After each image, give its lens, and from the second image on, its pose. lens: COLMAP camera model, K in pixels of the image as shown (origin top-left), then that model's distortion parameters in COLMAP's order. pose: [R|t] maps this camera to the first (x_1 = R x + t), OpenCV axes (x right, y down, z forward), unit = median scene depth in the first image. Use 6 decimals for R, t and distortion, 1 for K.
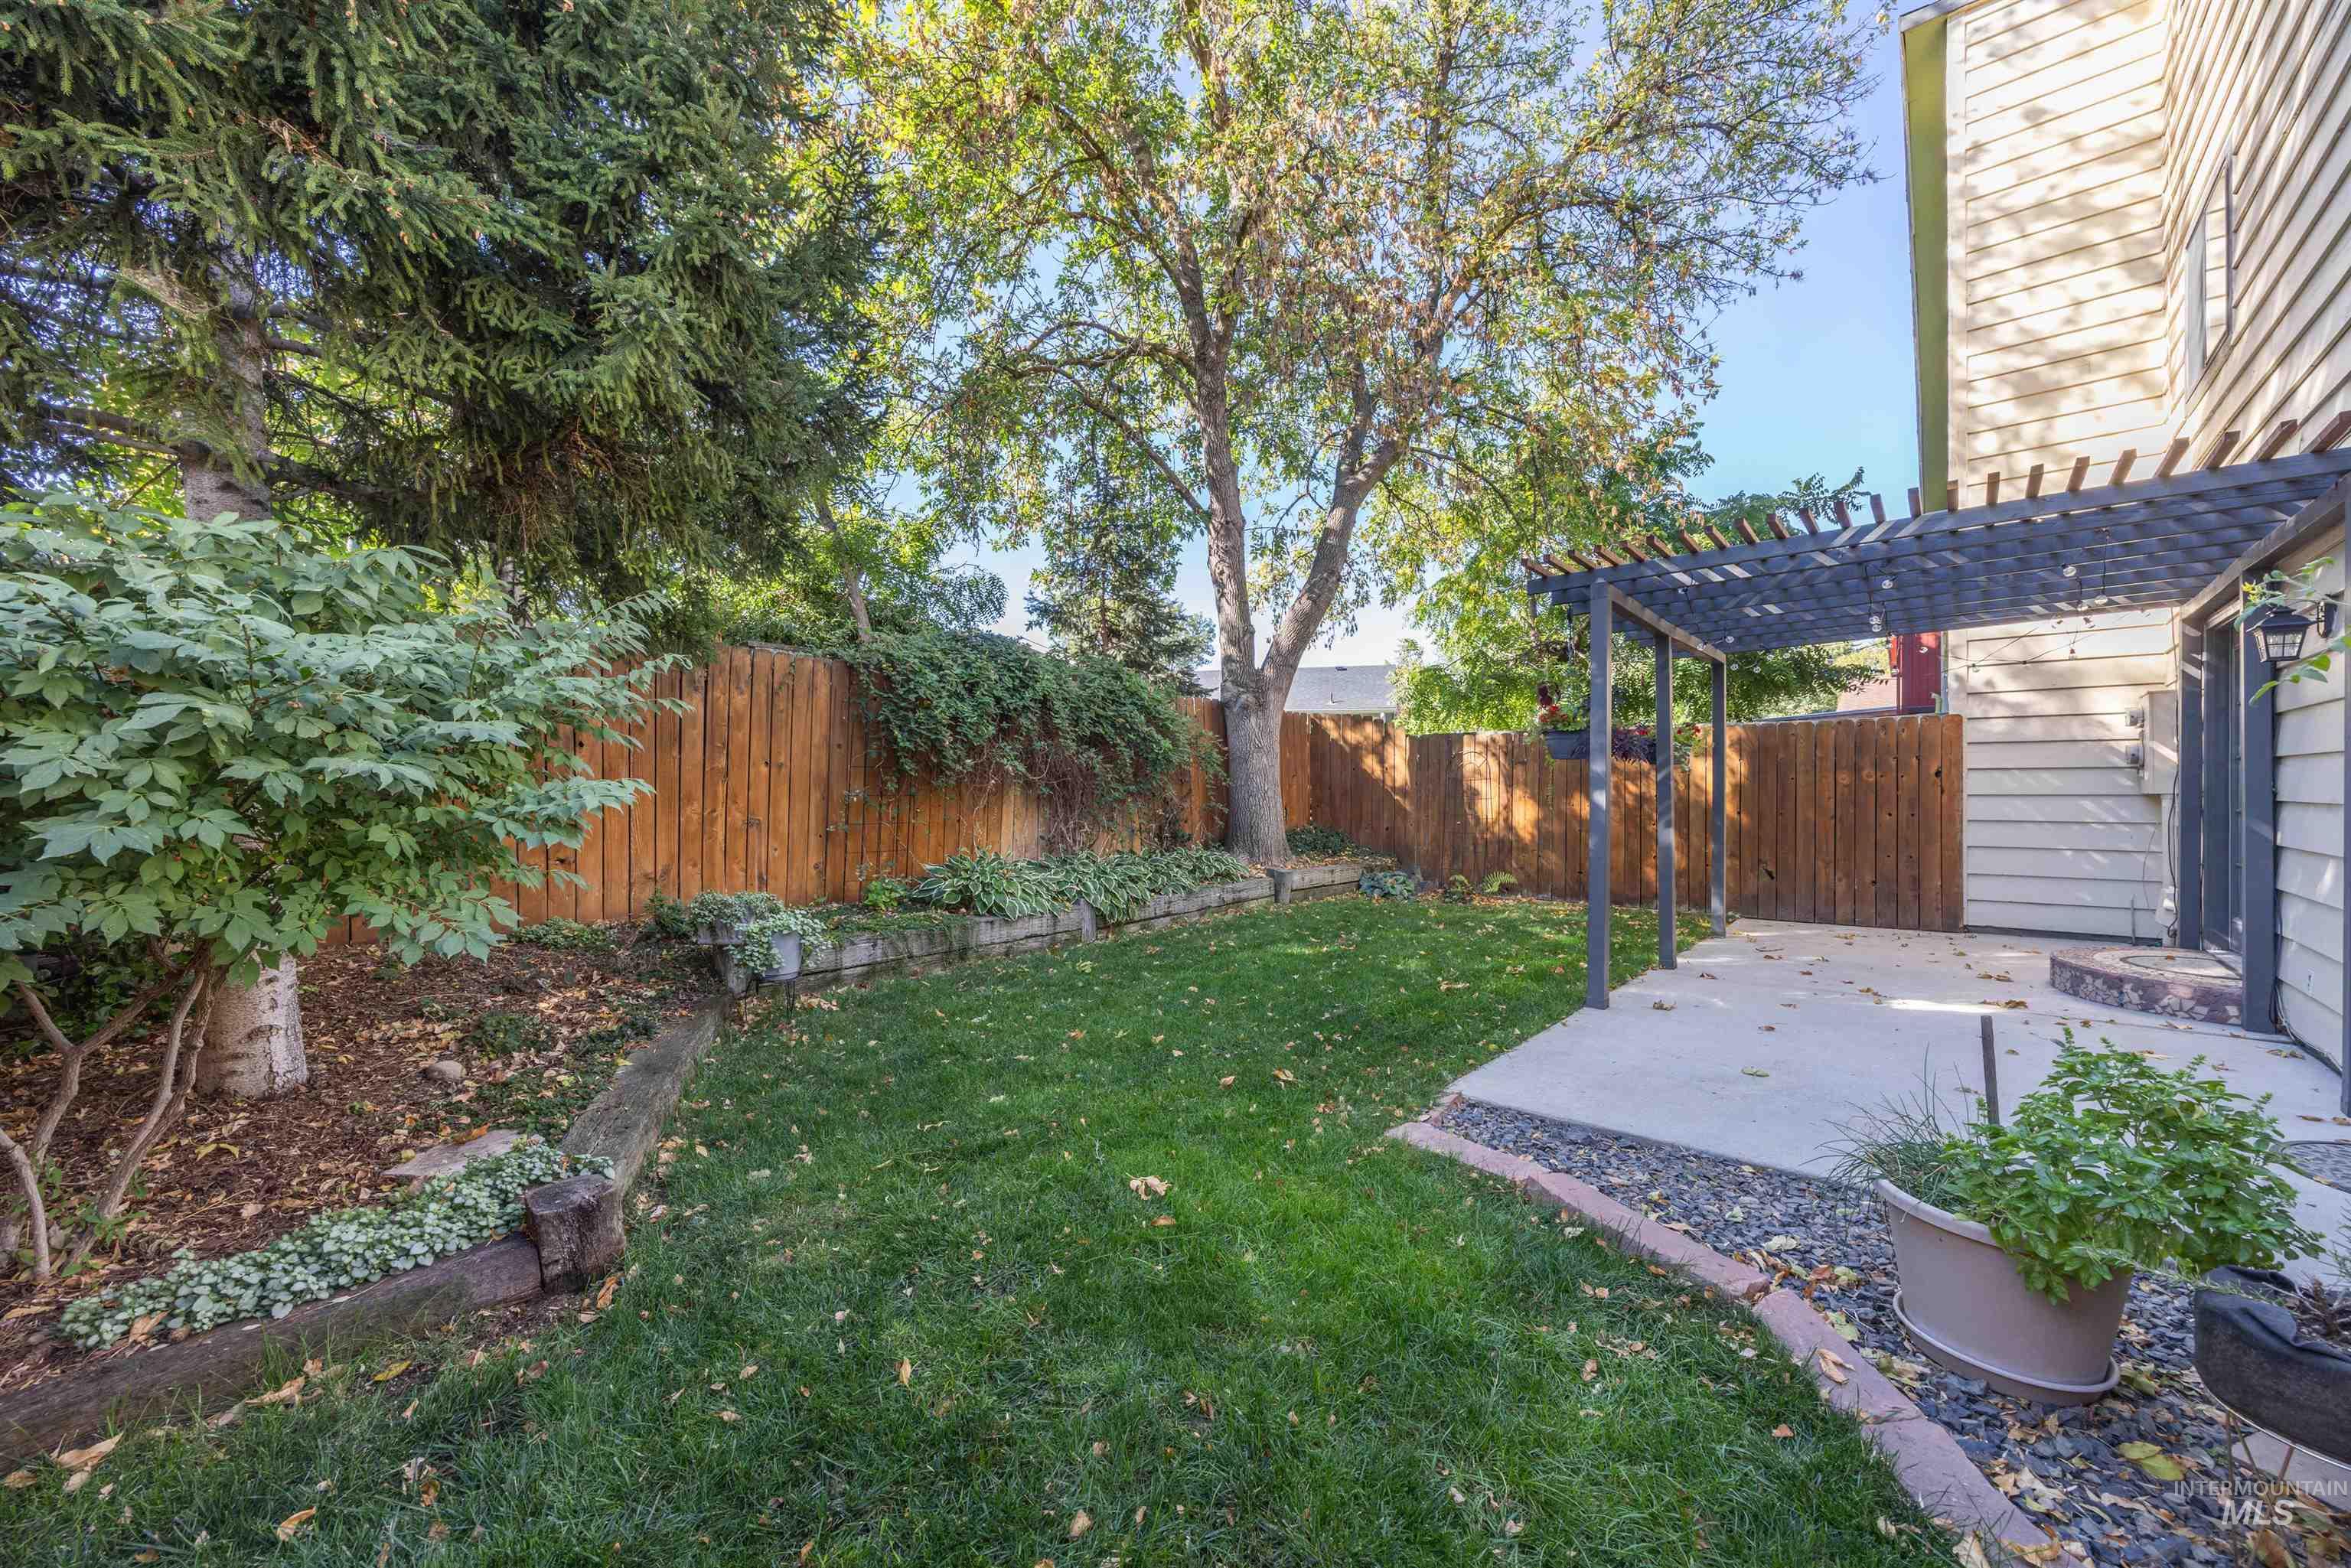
lens RADIAL K [[890.0, 0, 1168.2], [0, 890.0, 786.3], [0, 0, 1]] dist [0.003968, 0.000609]
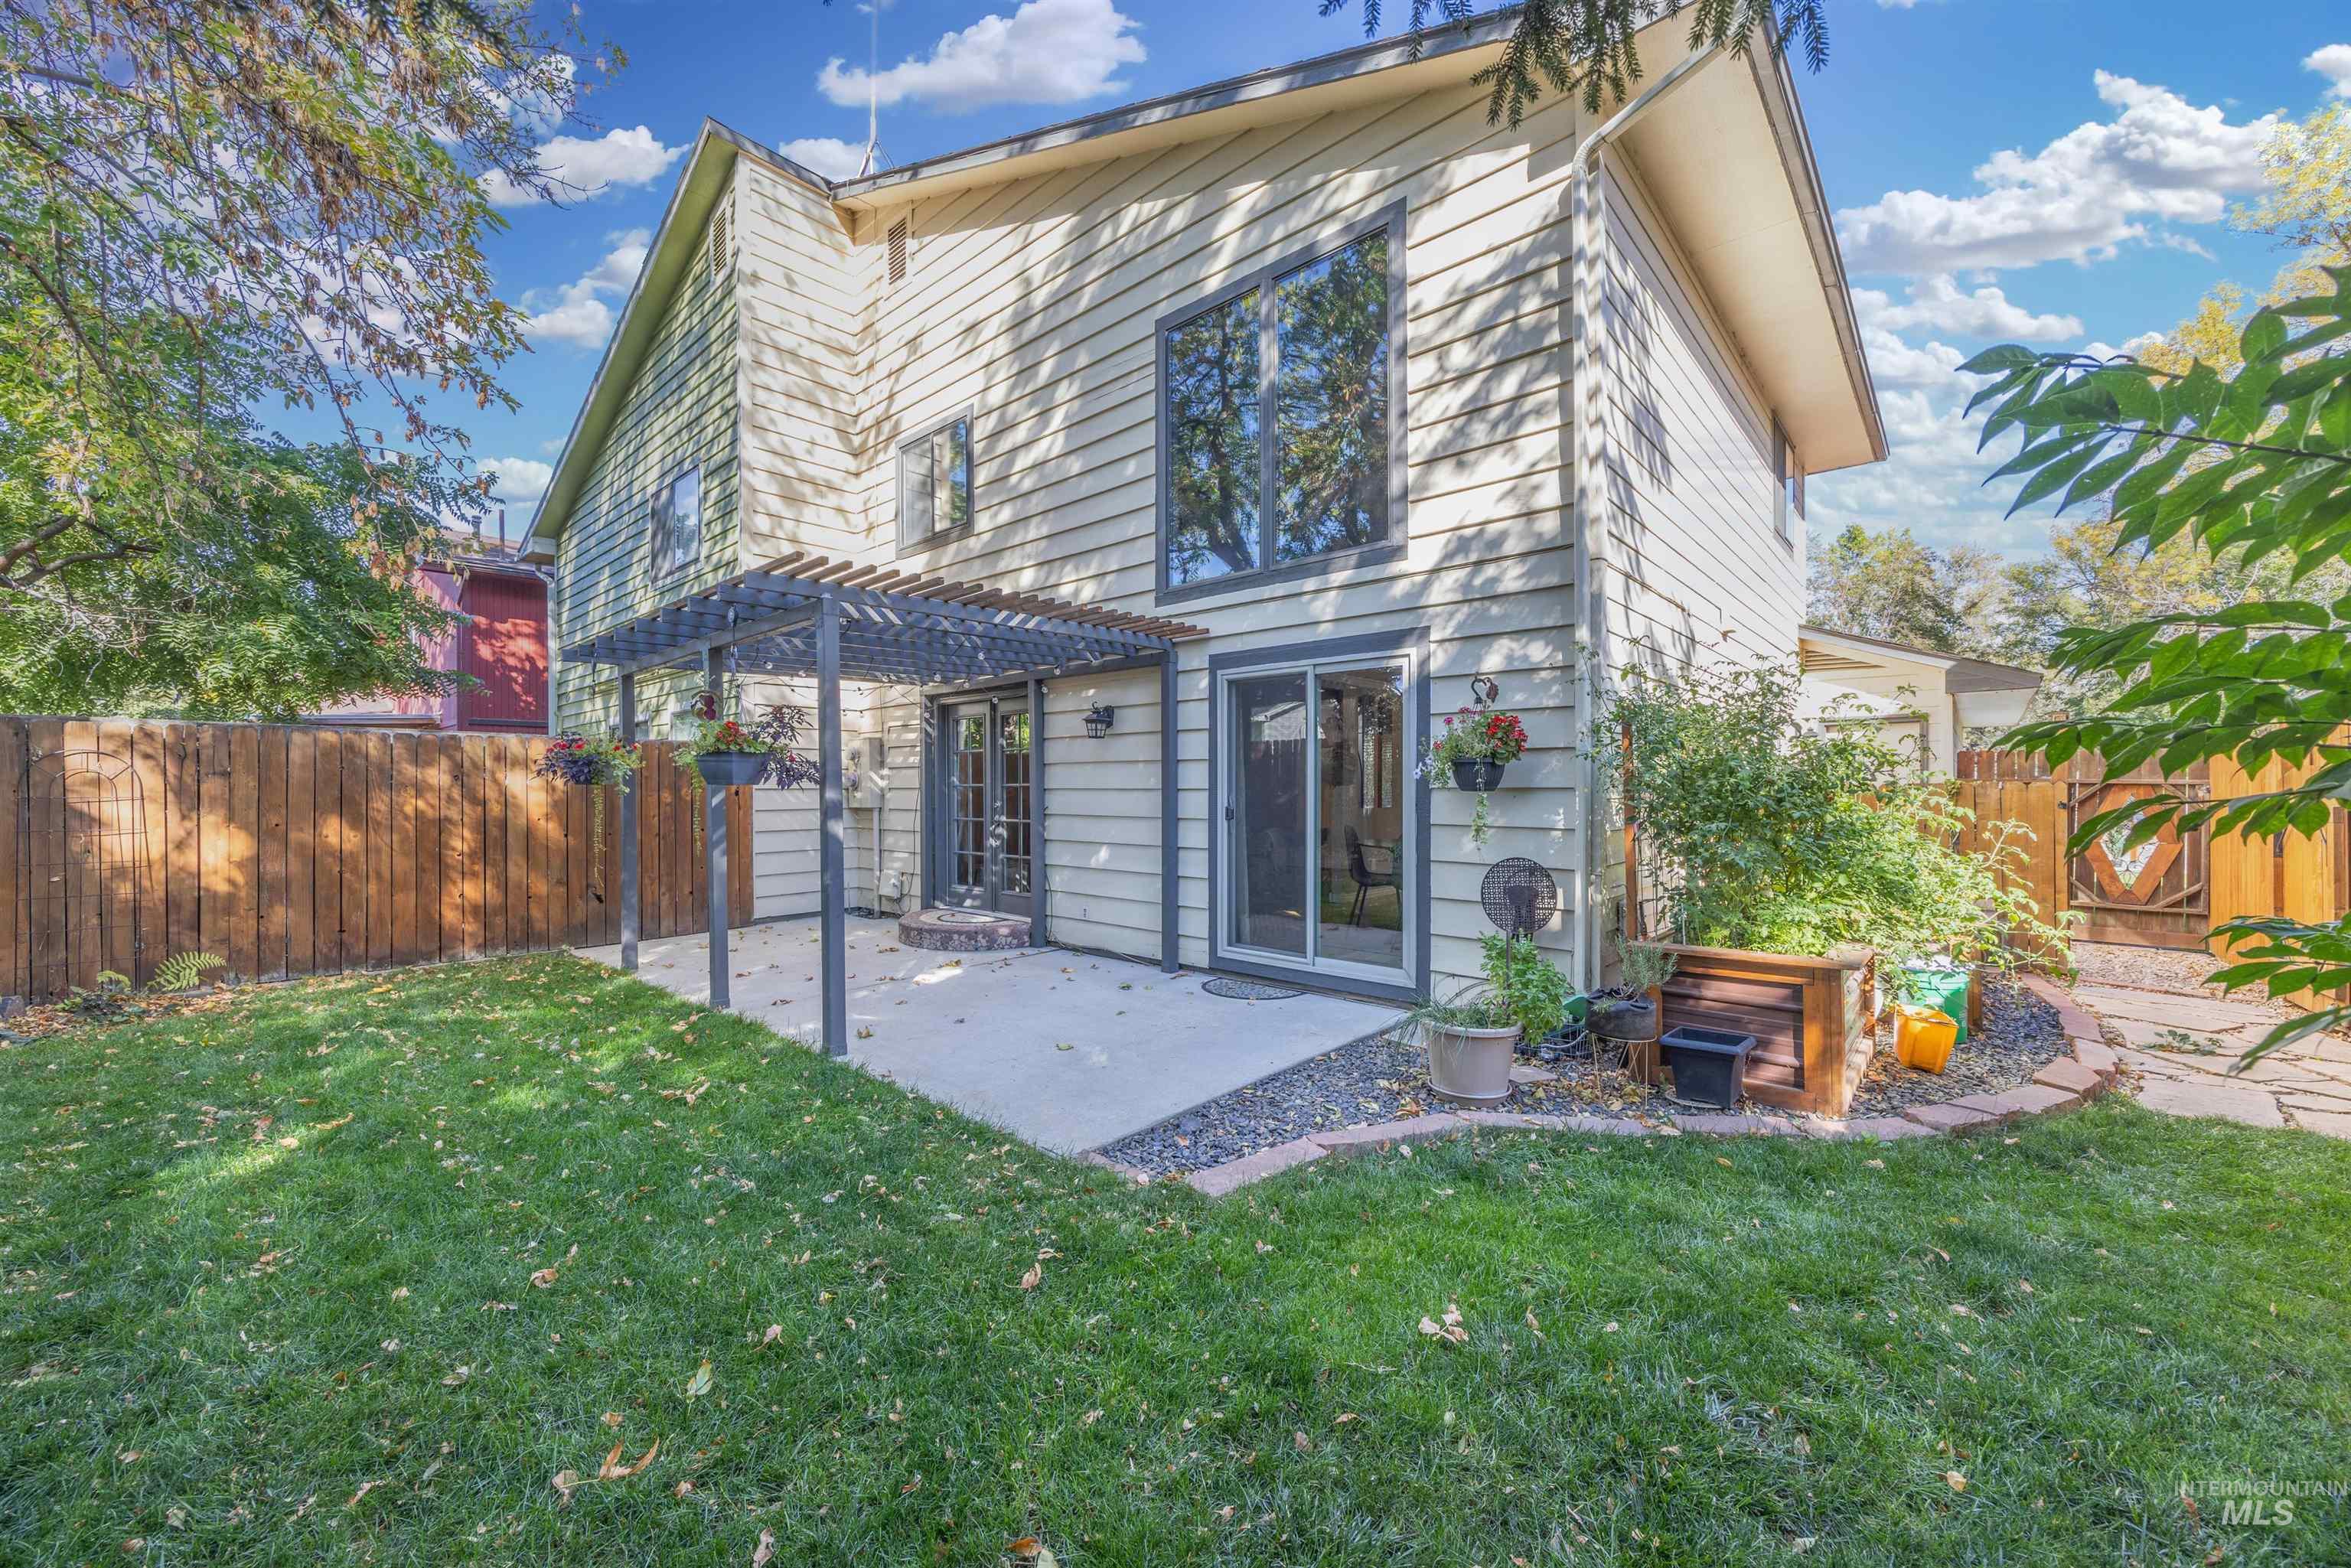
lens RADIAL K [[890.0, 0, 1163.8], [0, 890.0, 789.8], [0, 0, 1]] dist [0.003968, 0.000609]
pose [[0.012644, -0.000846, 0.999920, -0.427373], [-0.002566, 0.999996, 0.000879, -0.029058], [-0.999917, -0.002577, 0.012642, 0.620228]]
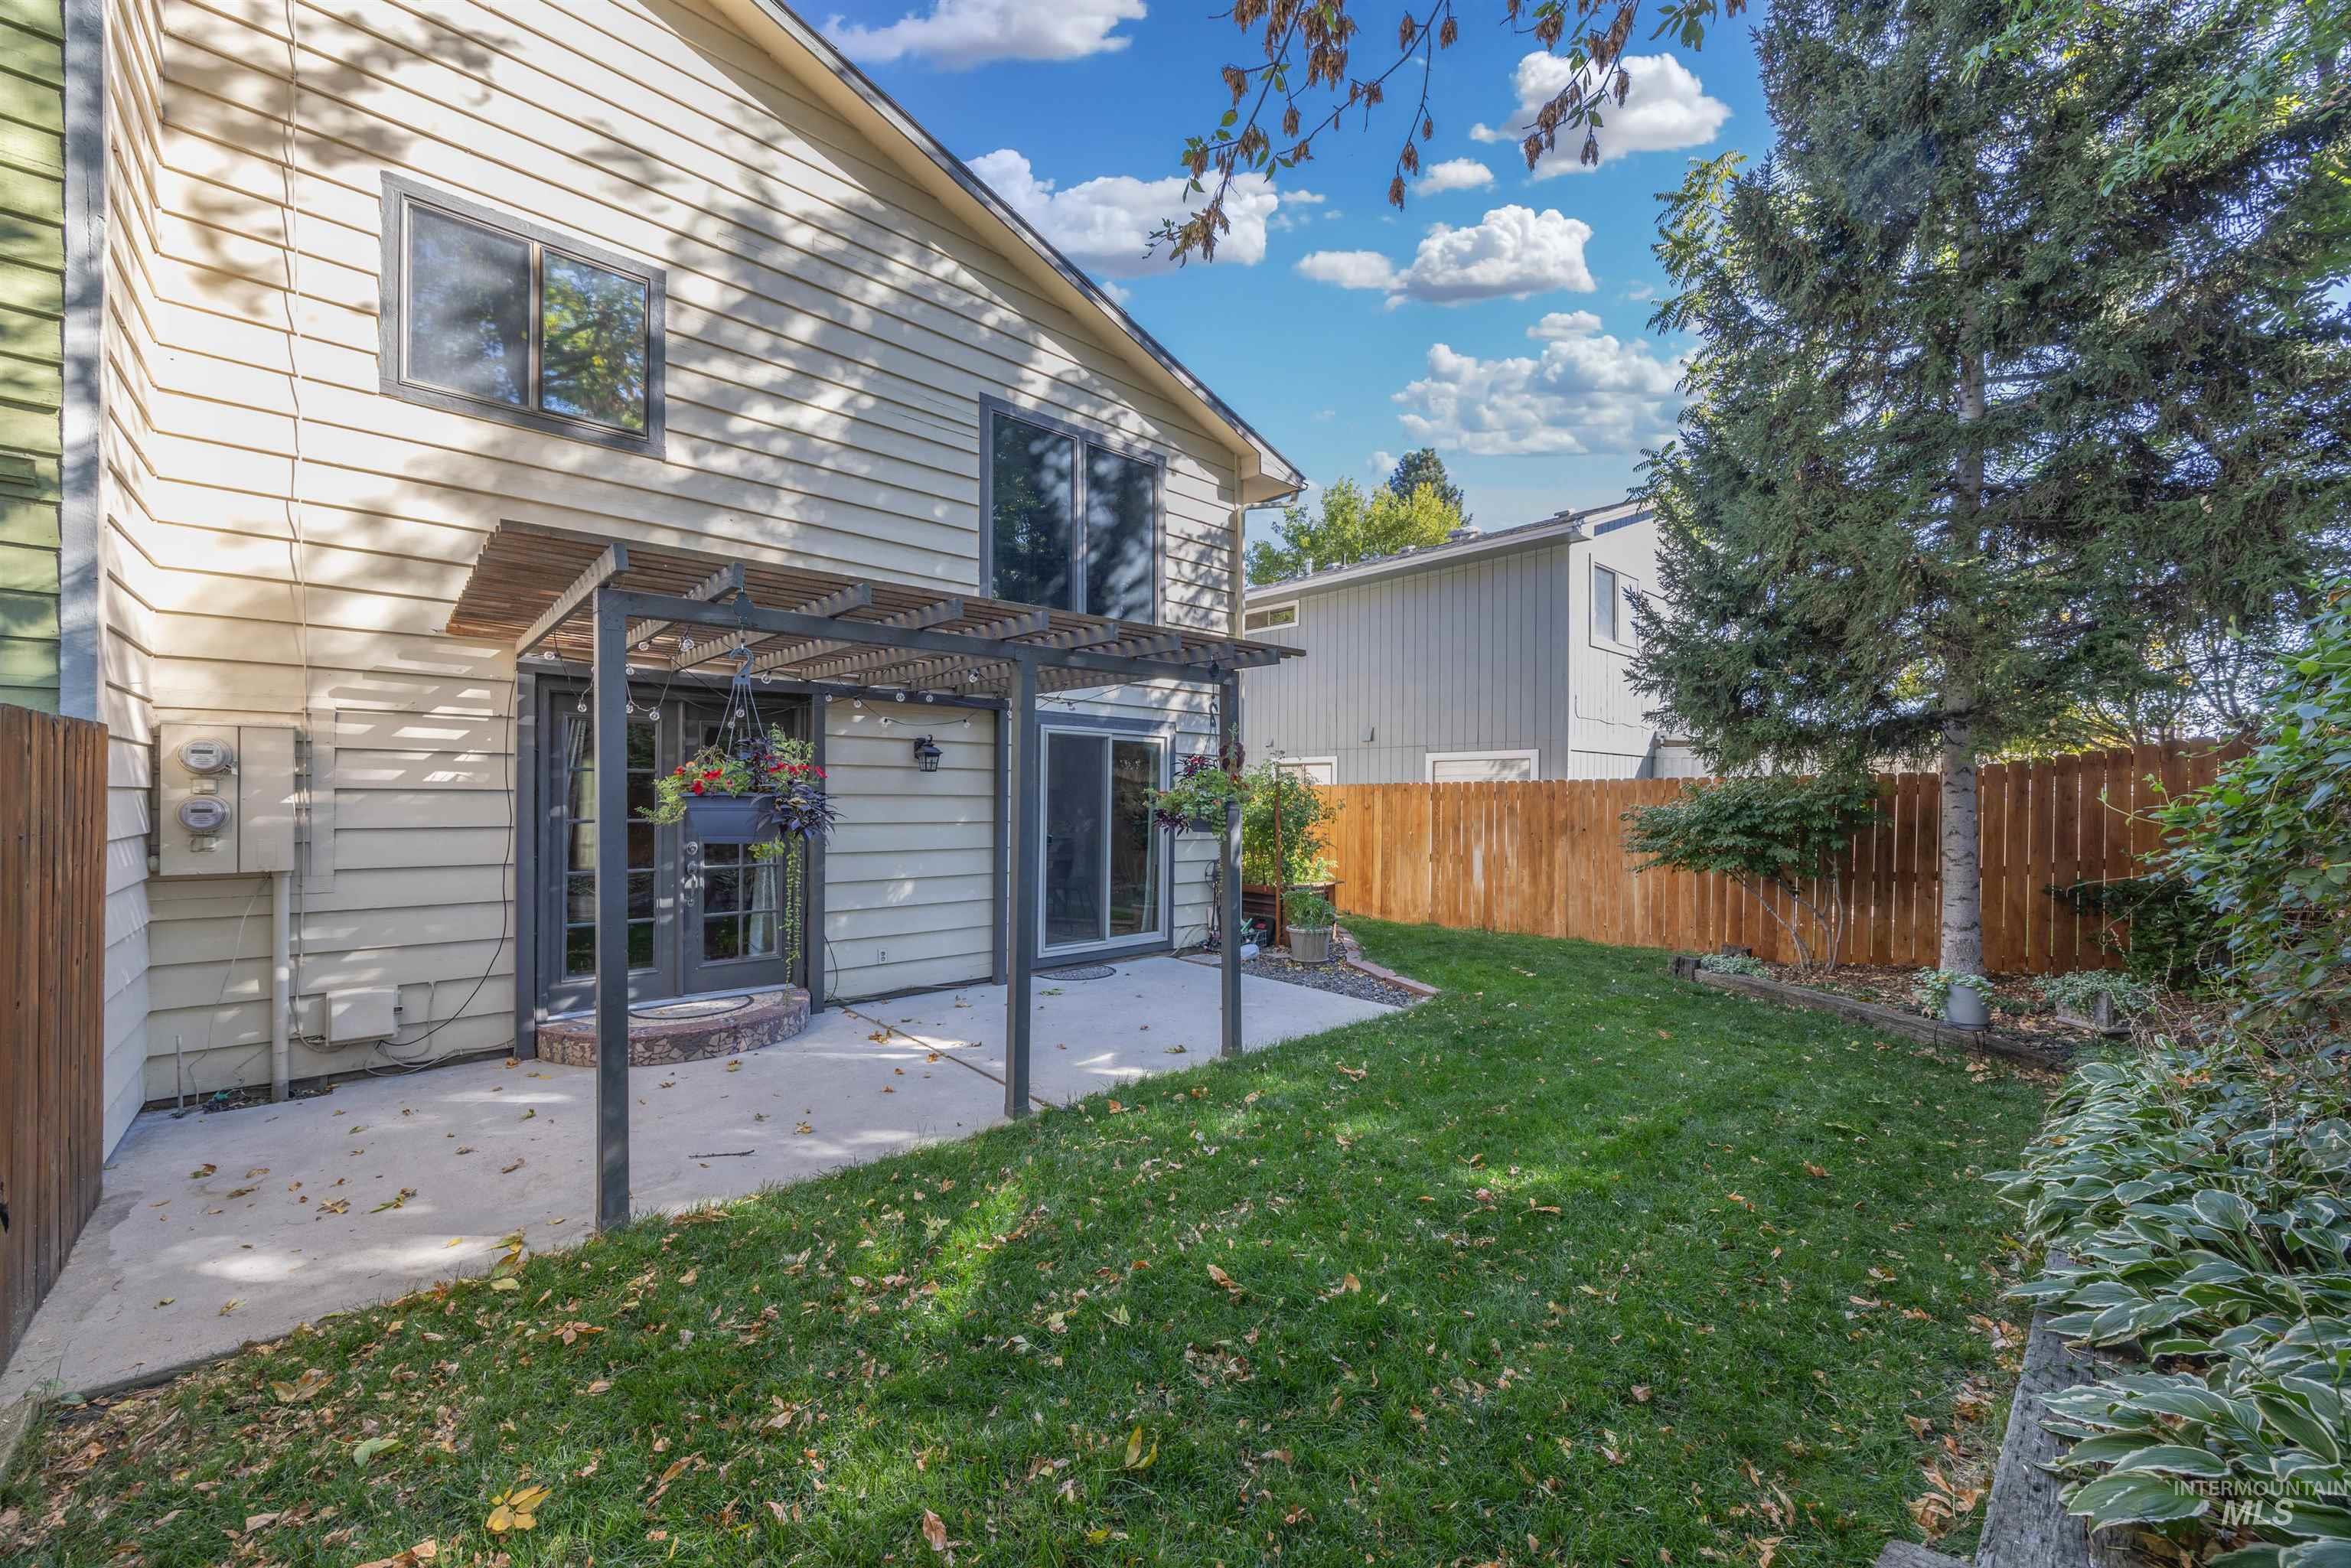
lens RADIAL K [[890.0, 0, 1170.5], [0, 890.0, 799.3], [0, 0, 1]] dist [0.003968, 0.000609]
pose [[-0.994373, -0.000561, 0.105932, 0.400701], [-0.001528, 0.999958, -0.009039, -0.052626], [-0.105923, -0.009150, -0.994332, 1.994478]]
